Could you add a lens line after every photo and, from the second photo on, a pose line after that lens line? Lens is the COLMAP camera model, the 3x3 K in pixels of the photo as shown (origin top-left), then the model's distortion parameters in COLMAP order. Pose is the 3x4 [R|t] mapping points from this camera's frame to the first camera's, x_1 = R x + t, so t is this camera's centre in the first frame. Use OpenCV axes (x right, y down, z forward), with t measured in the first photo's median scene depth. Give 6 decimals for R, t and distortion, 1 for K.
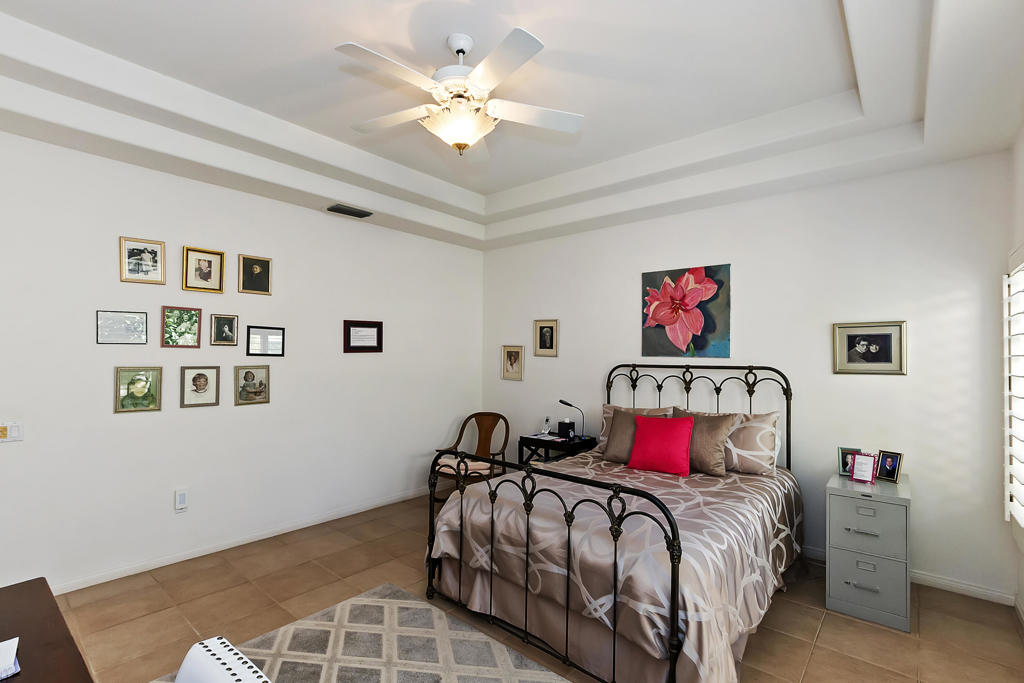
lens RADIAL K [[464.9, 0, 504.1], [0, 464.9, 351.2], [0, 0, 1]] dist [-0.018816, 0.005524]
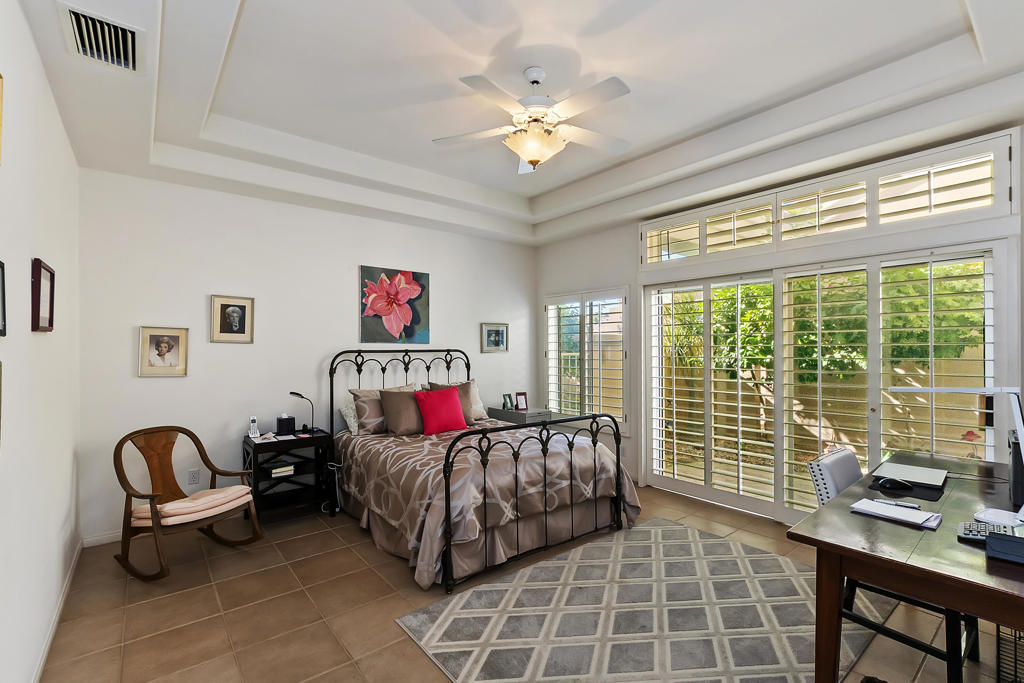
lens RADIAL K [[464.9, 0, 512.0], [0, 464.9, 352.1], [0, 0, 1]] dist [-0.018816, 0.005524]
pose [[0.171791, -0.017407, 0.984980, -0.775881], [-0.006752, 0.999800, 0.018847, 0.011296], [-0.985110, -0.009888, 0.171639, 0.513950]]
